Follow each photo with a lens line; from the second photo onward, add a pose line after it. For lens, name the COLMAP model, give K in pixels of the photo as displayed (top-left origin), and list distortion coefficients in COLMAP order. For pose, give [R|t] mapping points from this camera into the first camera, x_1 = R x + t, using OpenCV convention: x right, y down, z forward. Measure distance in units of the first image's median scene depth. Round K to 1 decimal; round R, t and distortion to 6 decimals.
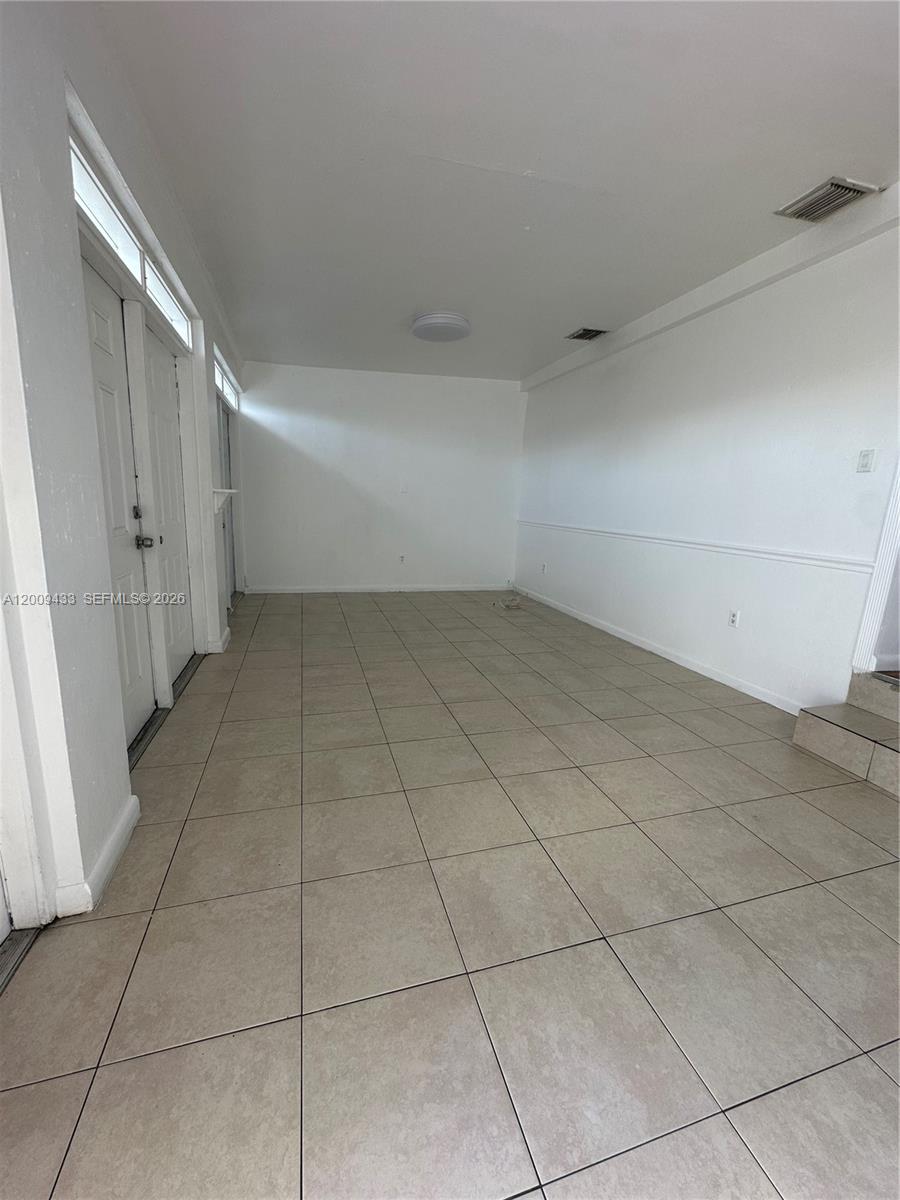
lens RADIAL K [[480.2, 0, 446.2], [0, 480.2, 601.2], [0, 0, 1]] dist [-0.000525, 0.000146]
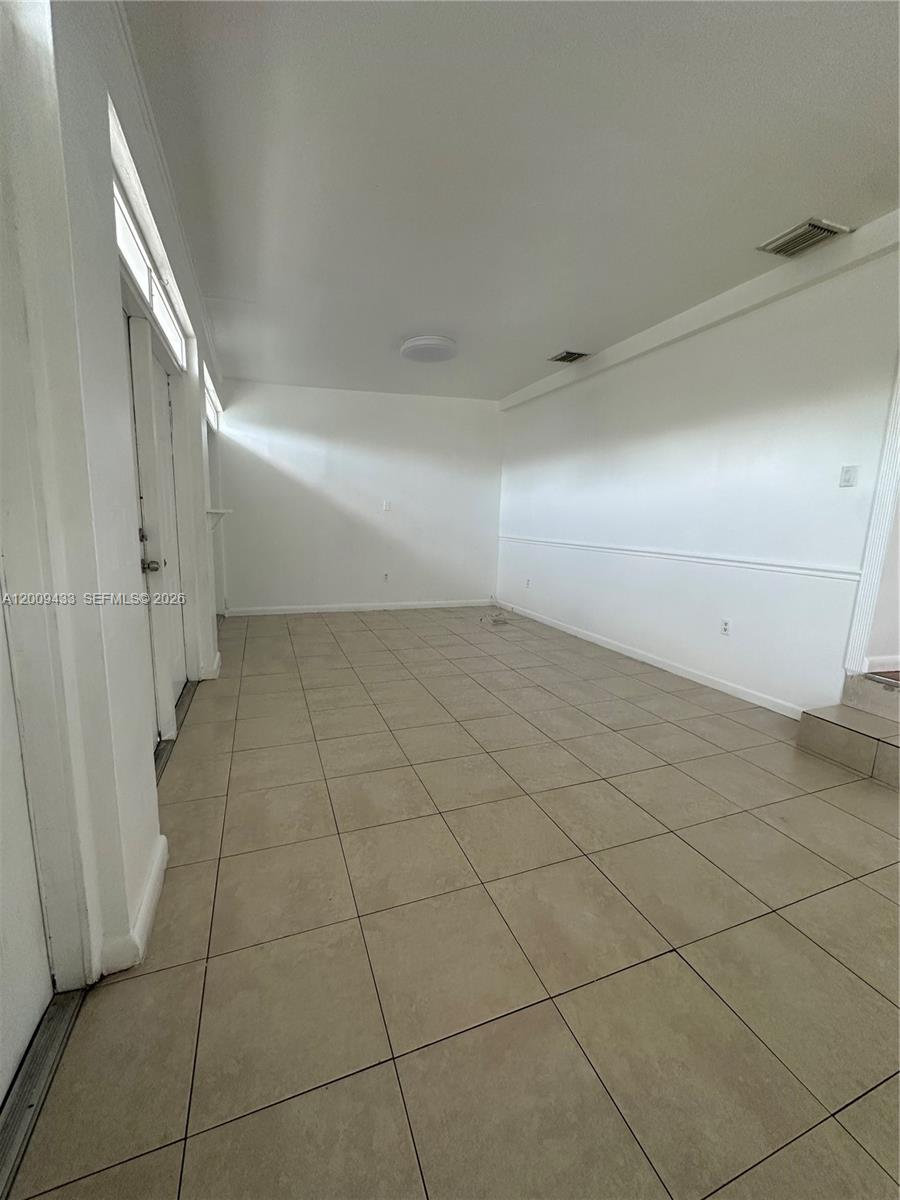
lens RADIAL K [[480.2, 0, 445.7], [0, 480.2, 601.9], [0, 0, 1]] dist [-0.000525, 0.000146]
pose [[0.996843, -0.026716, 0.074767, -0.126516], [0.029152, 0.999073, -0.031675, -0.004477], [-0.073851, 0.033755, 0.996698, 0.006725]]
